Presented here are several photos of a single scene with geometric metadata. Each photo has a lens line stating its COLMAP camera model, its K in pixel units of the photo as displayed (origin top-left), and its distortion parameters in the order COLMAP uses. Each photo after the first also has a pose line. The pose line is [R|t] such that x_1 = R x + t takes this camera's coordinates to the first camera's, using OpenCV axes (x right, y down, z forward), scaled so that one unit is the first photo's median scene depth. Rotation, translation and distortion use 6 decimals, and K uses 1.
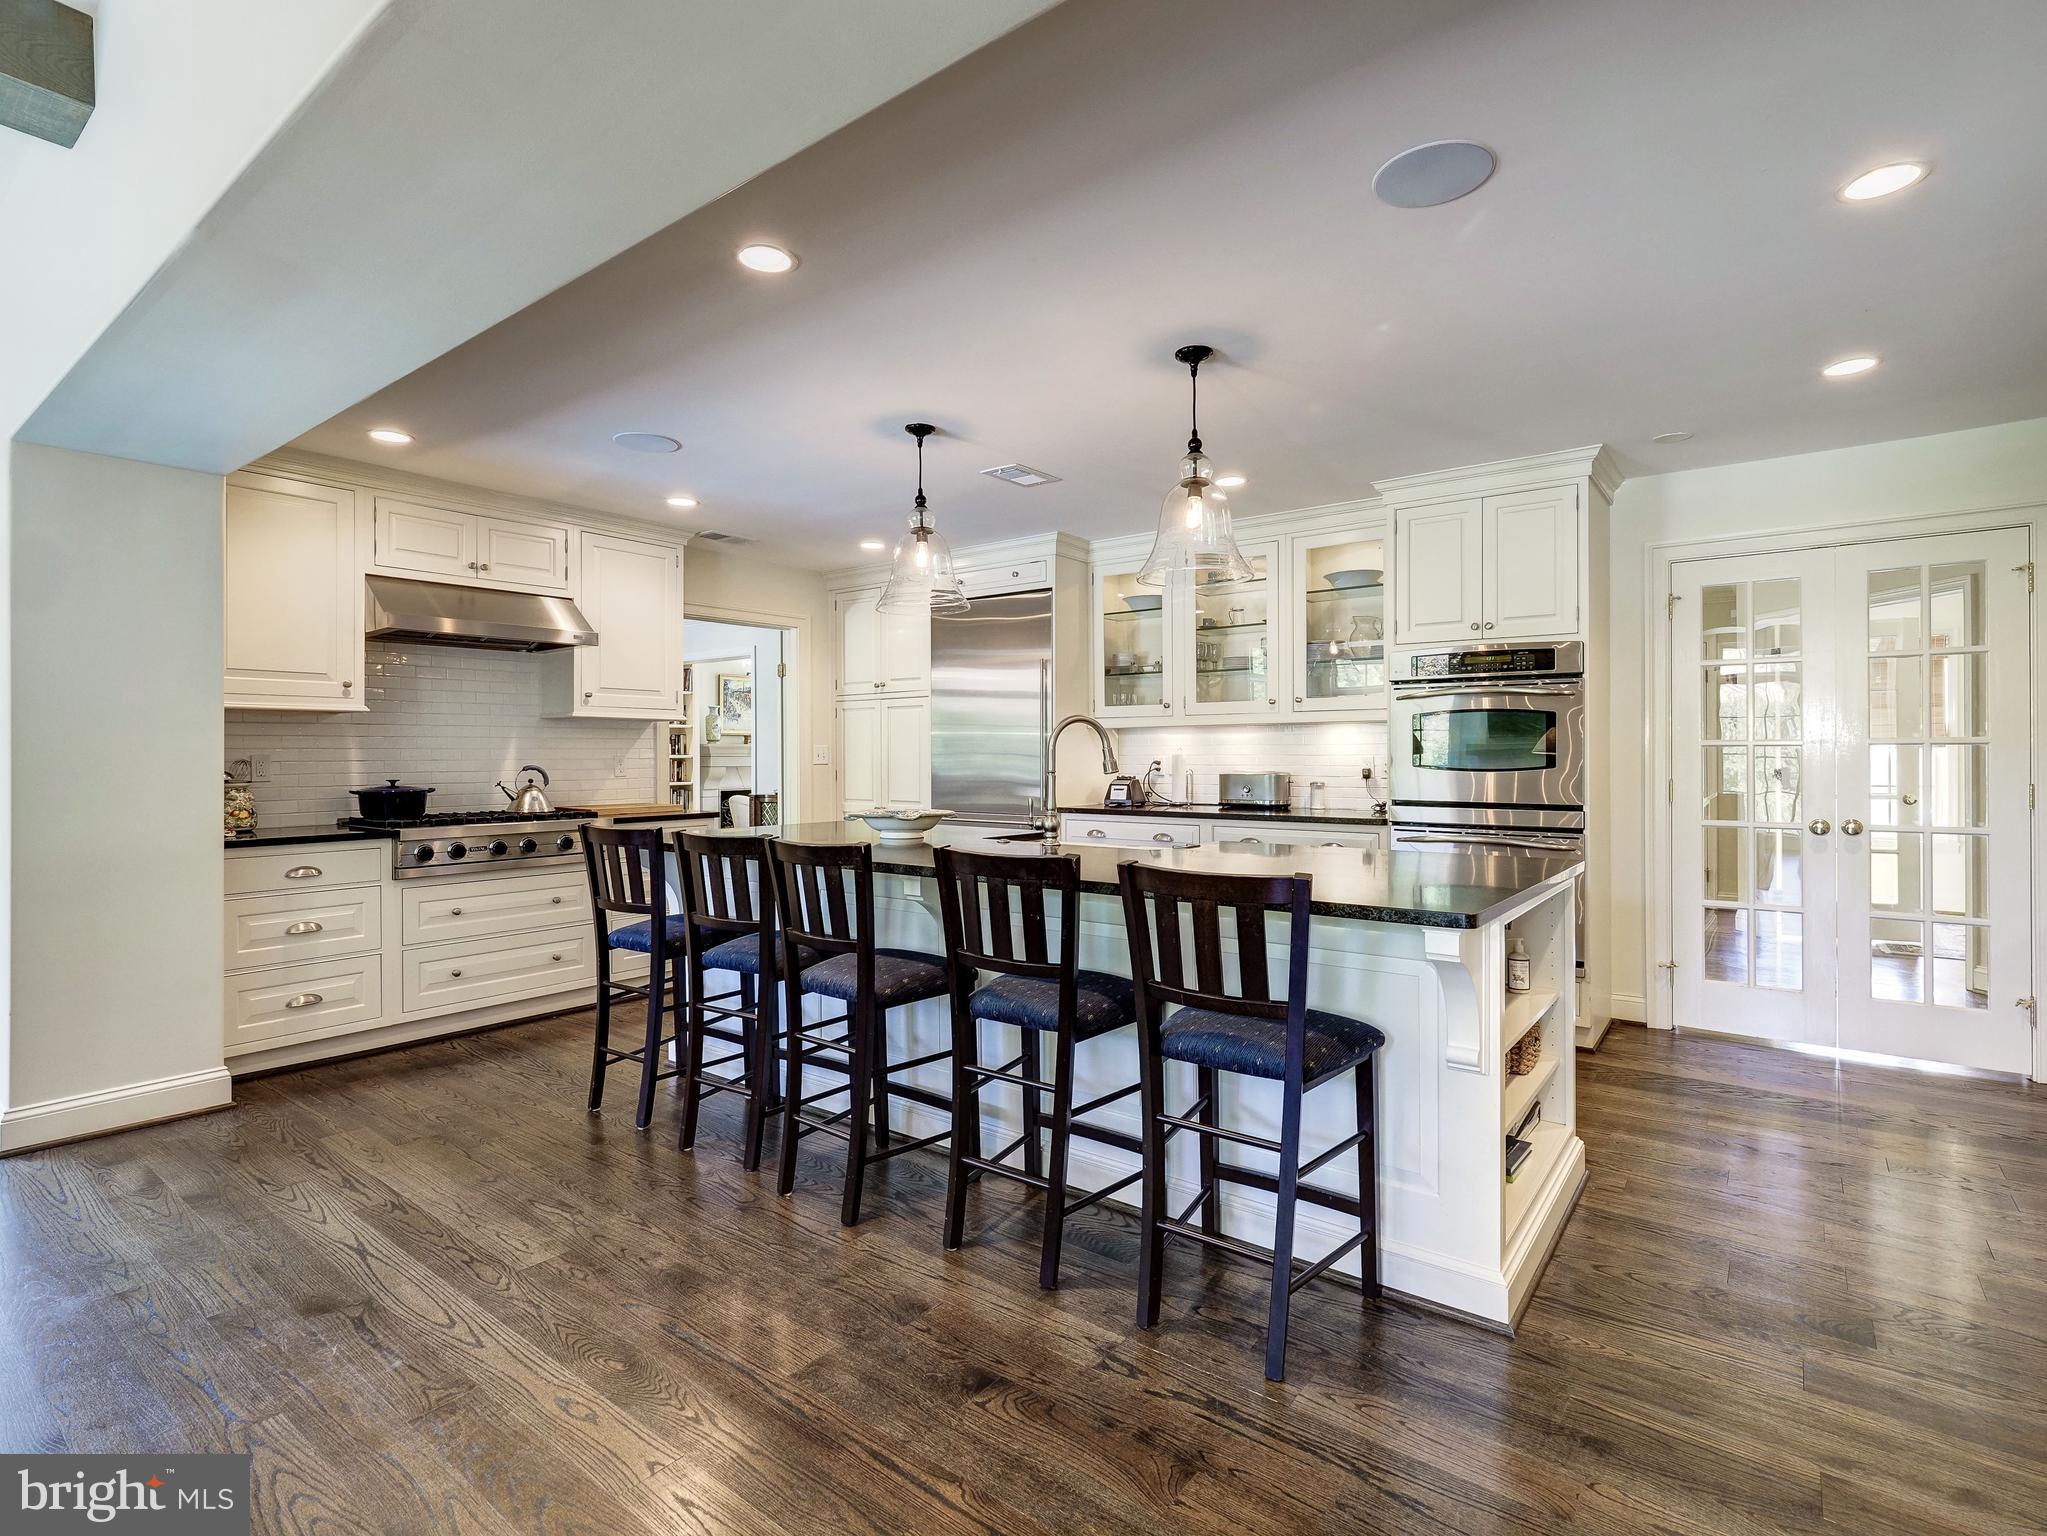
lens RADIAL K [[1013.8, 0, 986.3], [0, 1013.8, 783.5], [0, 0, 1]] dist [-0.010970, 0.001961]
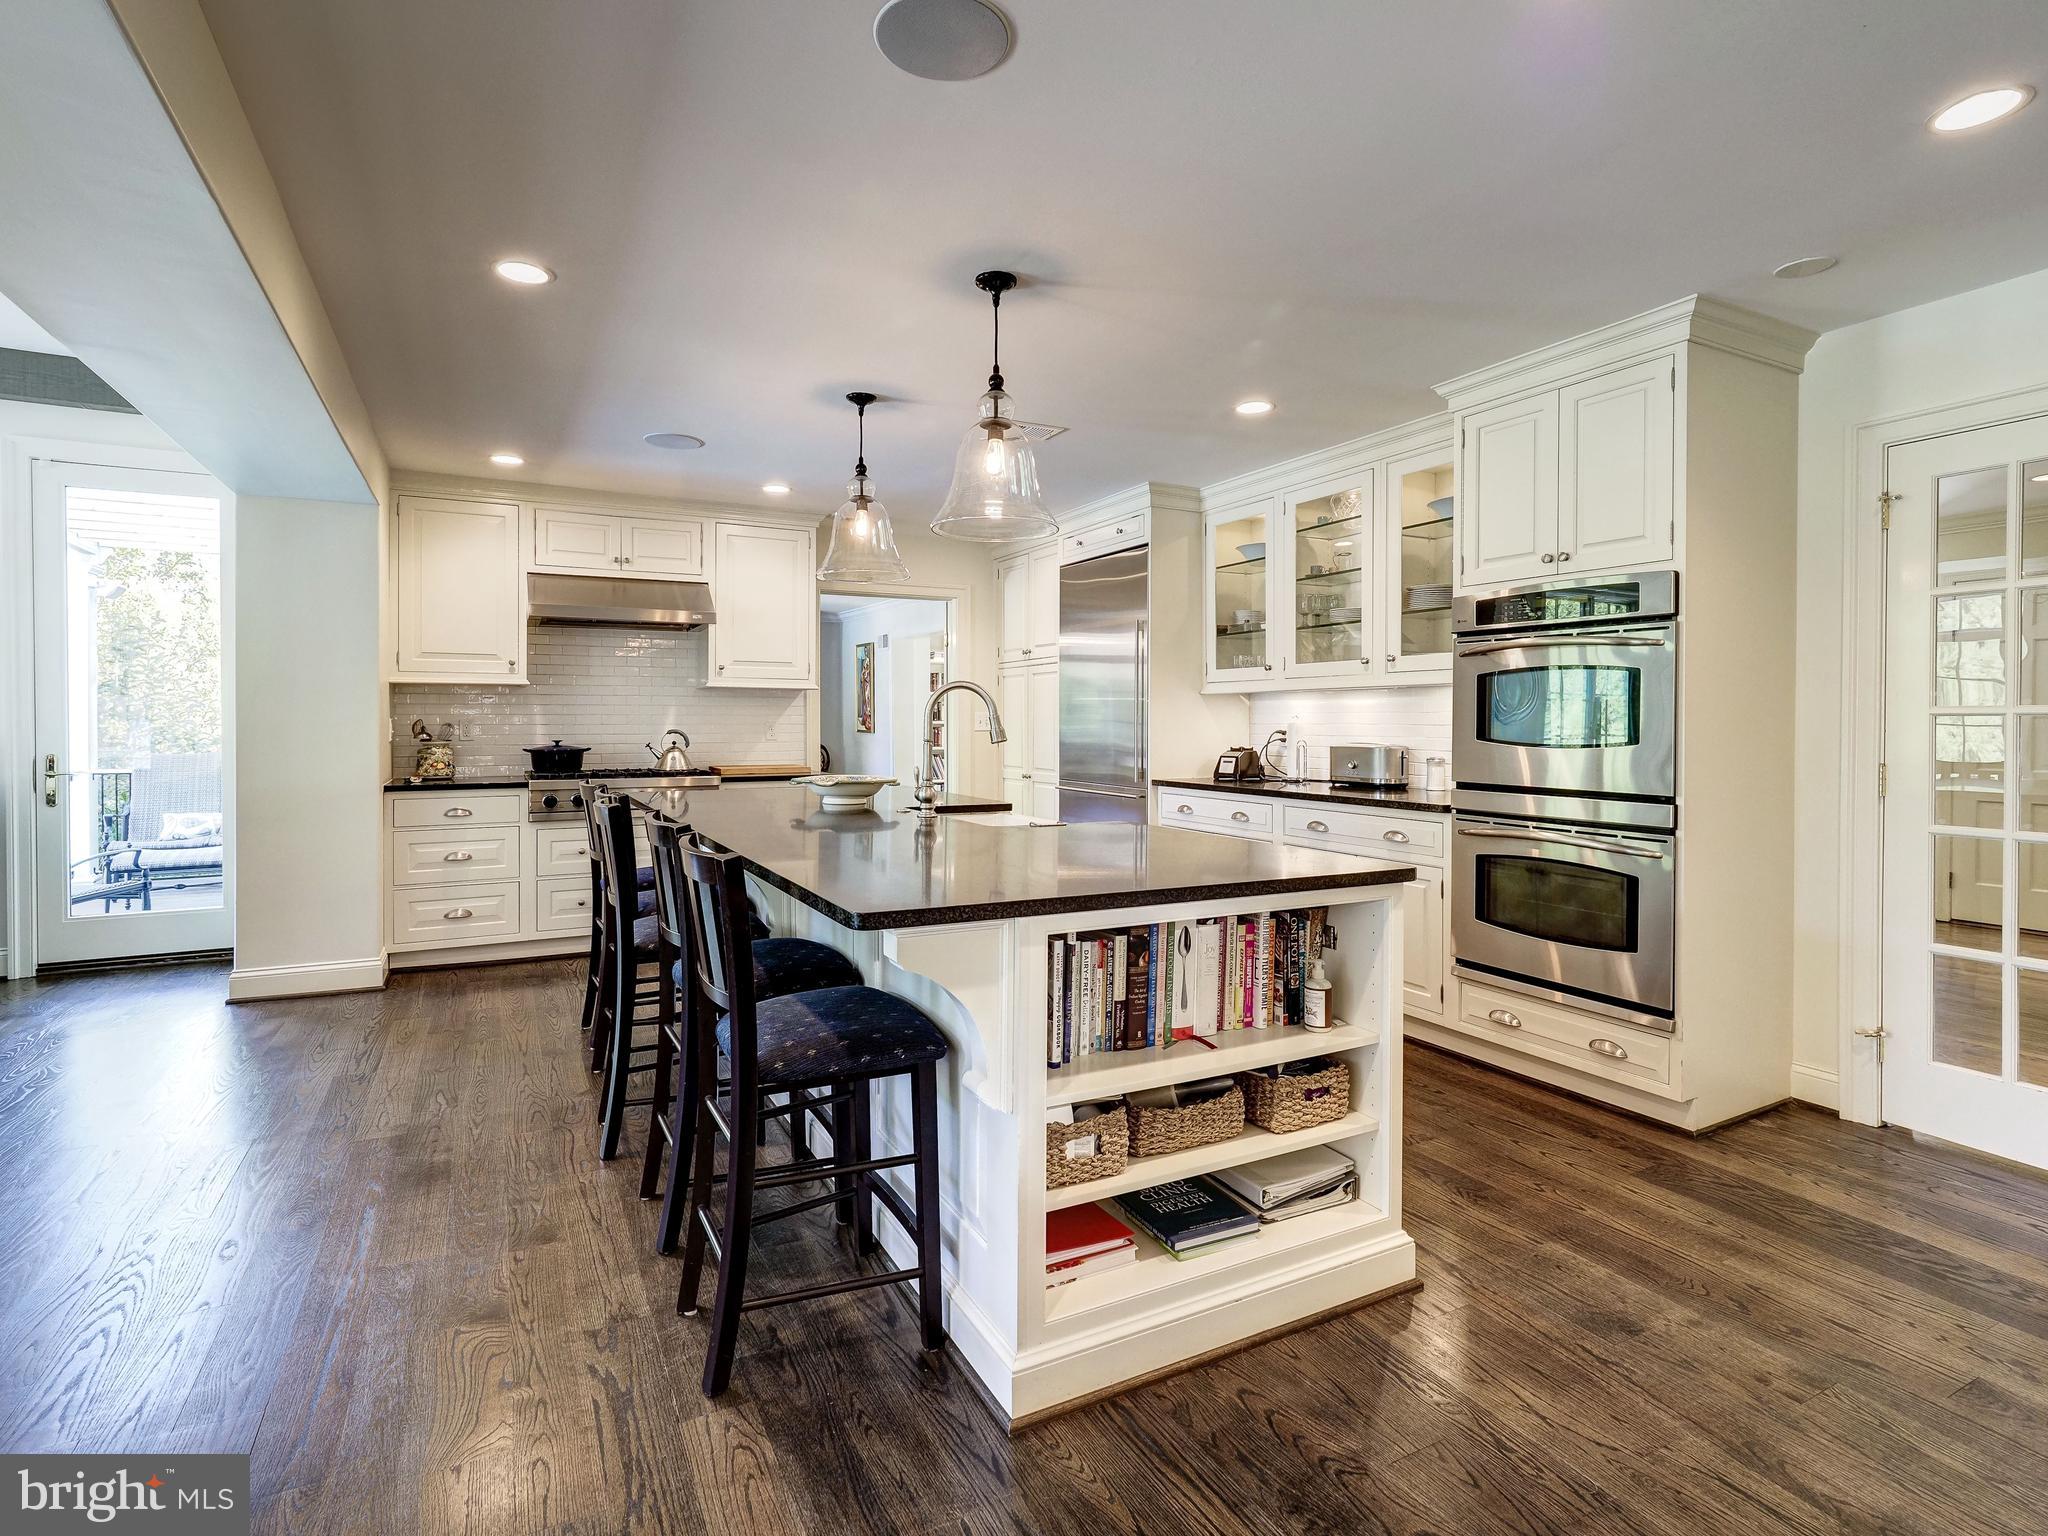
lens RADIAL K [[1014.3, 0, 990.5], [0, 1014.3, 756.9], [0, 0, 1]] dist [-0.010970, 0.001961]
pose [[0.905330, 0.019675, -0.424253, 0.393301], [-0.017342, 0.999806, 0.009361, -0.004158], [0.424355, -0.001118, 0.905495, 0.116443]]
